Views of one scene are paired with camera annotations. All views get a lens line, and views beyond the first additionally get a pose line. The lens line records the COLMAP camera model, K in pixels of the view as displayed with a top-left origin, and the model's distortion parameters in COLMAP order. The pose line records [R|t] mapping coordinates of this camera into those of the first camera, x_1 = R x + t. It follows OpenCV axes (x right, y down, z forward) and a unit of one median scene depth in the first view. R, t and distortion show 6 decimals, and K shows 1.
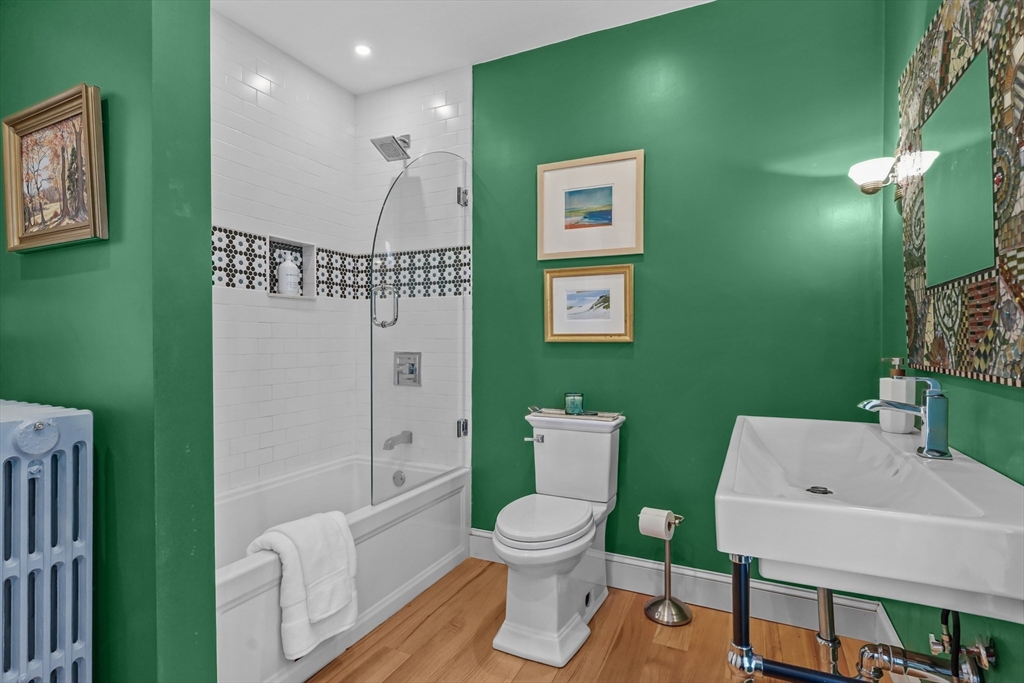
lens RADIAL K [[496.5, 0, 516.3], [0, 496.5, 343.9], [0, 0, 1]] dist [0.006580, -0.006229]
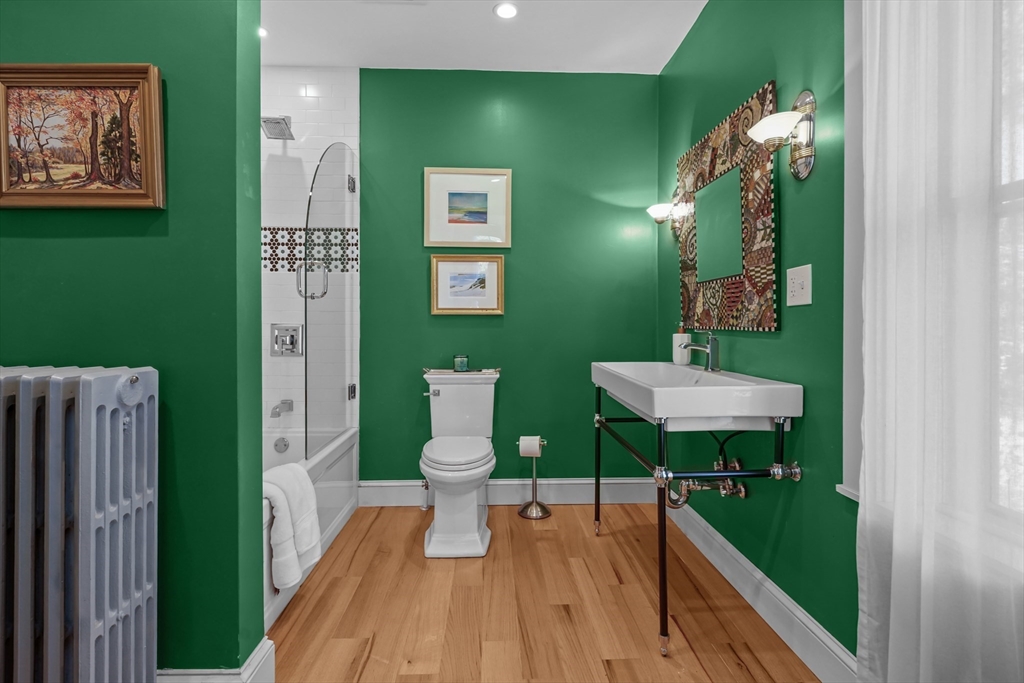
lens RADIAL K [[496.5, 0, 497.4], [0, 496.5, 322.3], [0, 0, 1]] dist [0.006580, -0.006229]
pose [[0.892829, 0.001518, 0.450393, -0.463151], [0.001111, 0.999984, -0.005574, 0.029874], [-0.450394, 0.005478, 0.892813, -0.203340]]
